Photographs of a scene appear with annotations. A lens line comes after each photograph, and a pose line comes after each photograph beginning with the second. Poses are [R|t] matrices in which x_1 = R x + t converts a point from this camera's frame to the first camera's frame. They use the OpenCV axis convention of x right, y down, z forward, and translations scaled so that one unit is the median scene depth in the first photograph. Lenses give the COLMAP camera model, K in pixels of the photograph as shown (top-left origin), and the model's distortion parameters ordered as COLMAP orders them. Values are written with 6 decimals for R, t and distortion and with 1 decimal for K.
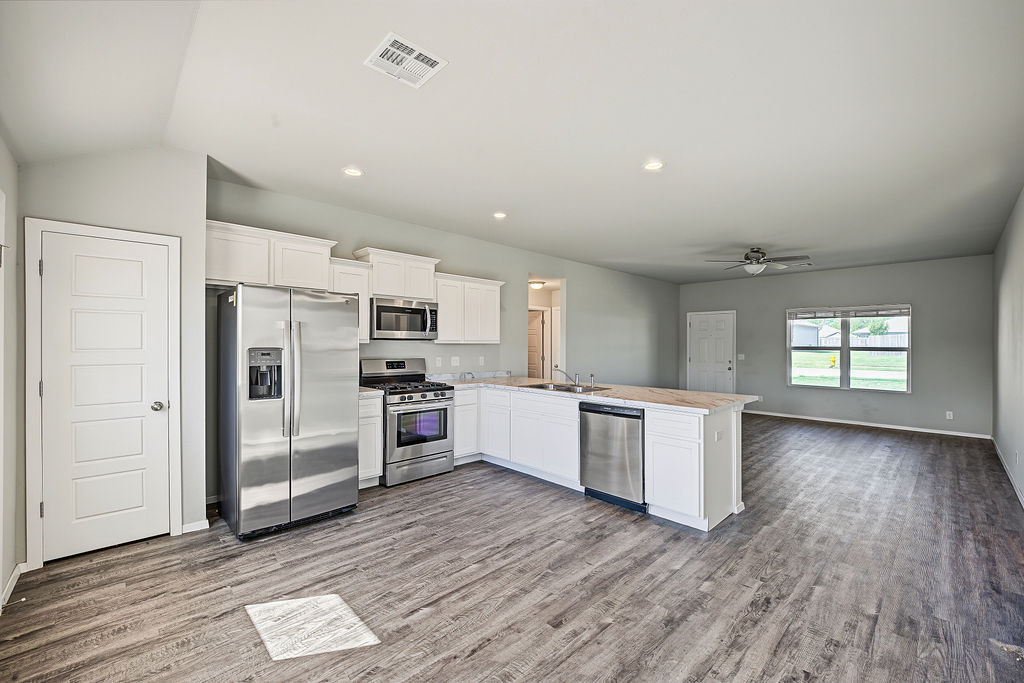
lens RADIAL K [[422.9, 0, 515.0], [0, 422.9, 340.9], [0, 0, 1]] dist [-0.002476, -0.005729]
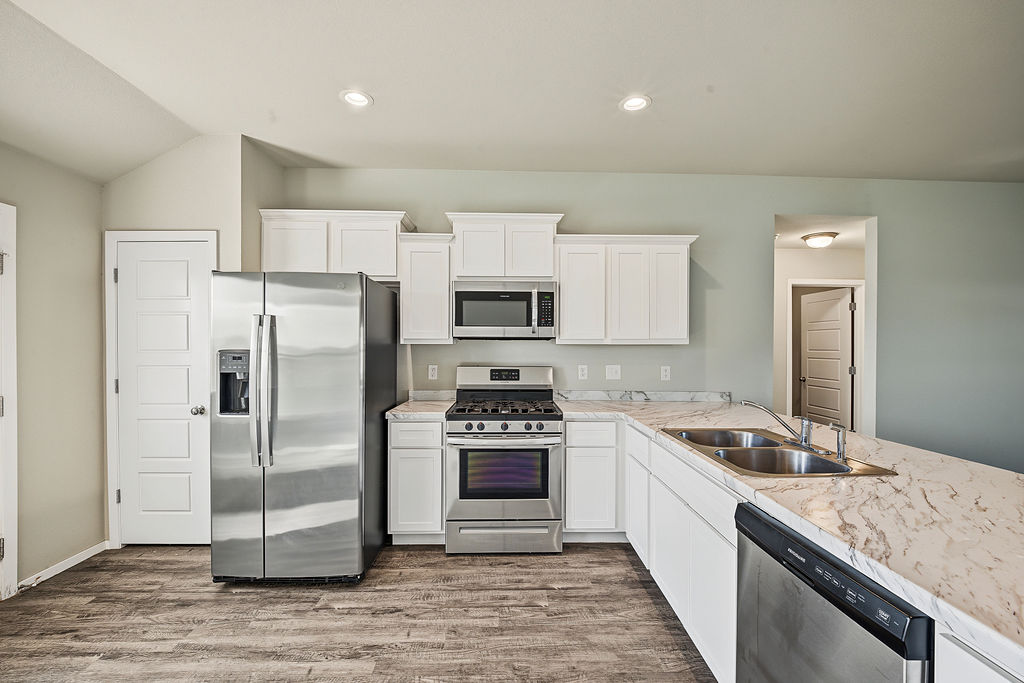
lens RADIAL K [[422.9, 0, 513.6], [0, 422.9, 346.2], [0, 0, 1]] dist [-0.002476, -0.005729]
pose [[0.735976, -0.000016, -0.677008, 0.239369], [0.005898, 0.999962, 0.006389, 0.005355], [0.676982, -0.008696, 0.735948, 0.563051]]
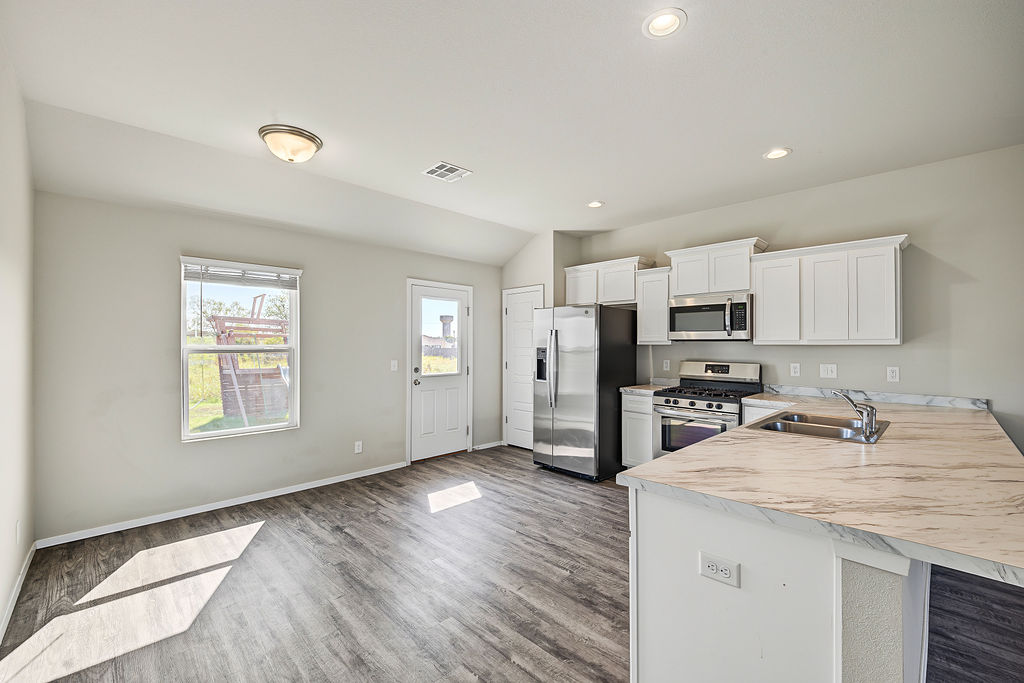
lens RADIAL K [[422.9, 0, 512.9], [0, 422.9, 343.1], [0, 0, 1]] dist [-0.002476, -0.005729]
pose [[0.001338, -0.009665, -0.999952, 0.709842], [0.004048, 0.999945, -0.009660, 0.010465], [0.999991, -0.004035, 0.001377, 0.649311]]
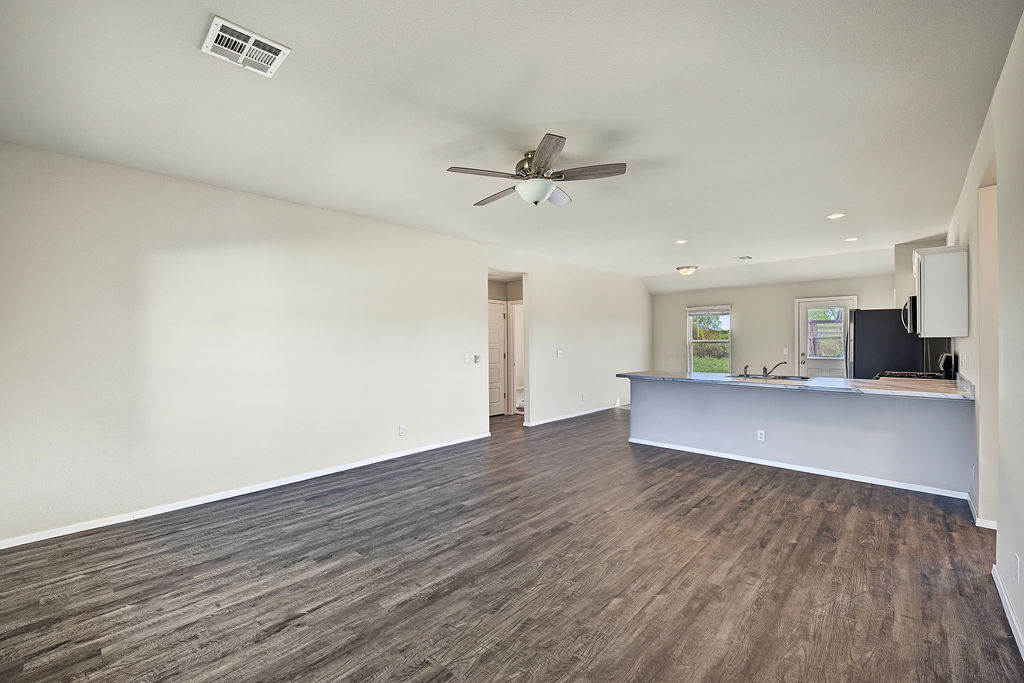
lens RADIAL K [[422.9, 0, 525.2], [0, 422.9, 344.0], [0, 0, 1]] dist [-0.002476, -0.005729]
pose [[-0.998177, -0.000355, -0.060353, 0.905335], [-0.000621, 0.999990, 0.004382, 0.017033], [0.060350, 0.004411, -0.998168, 2.240915]]
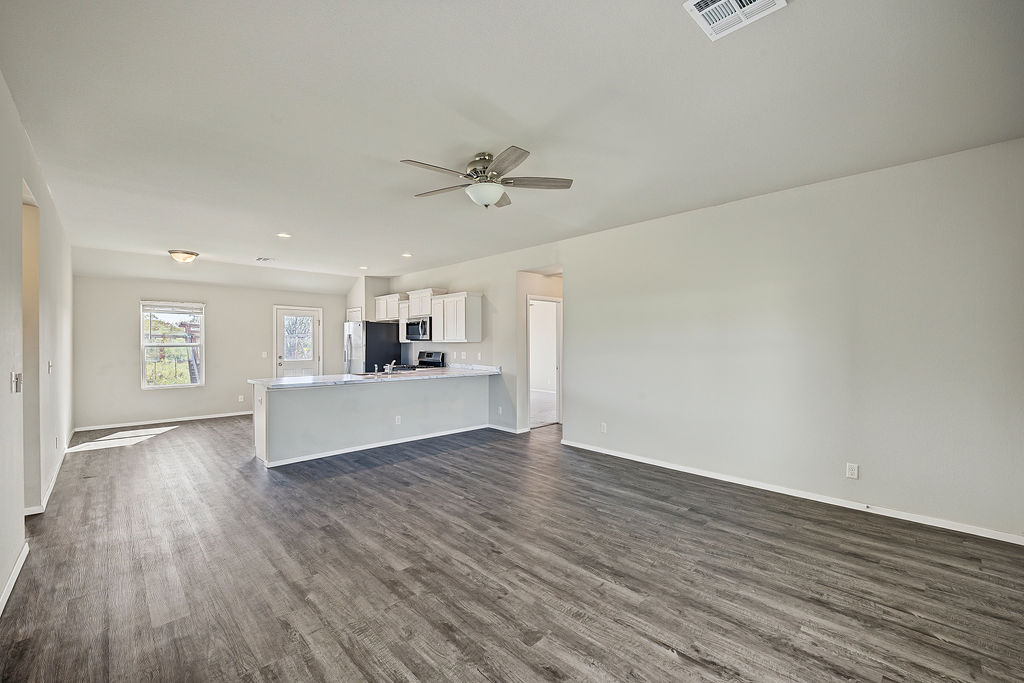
lens RADIAL K [[422.9, 0, 508.0], [0, 422.9, 342.0], [0, 0, 1]] dist [-0.002476, -0.005729]
pose [[-0.008164, -0.007906, -0.999935, 1.603601], [0.006530, 0.999947, -0.007960, 0.022221], [0.999945, -0.006594, -0.008112, 1.528361]]
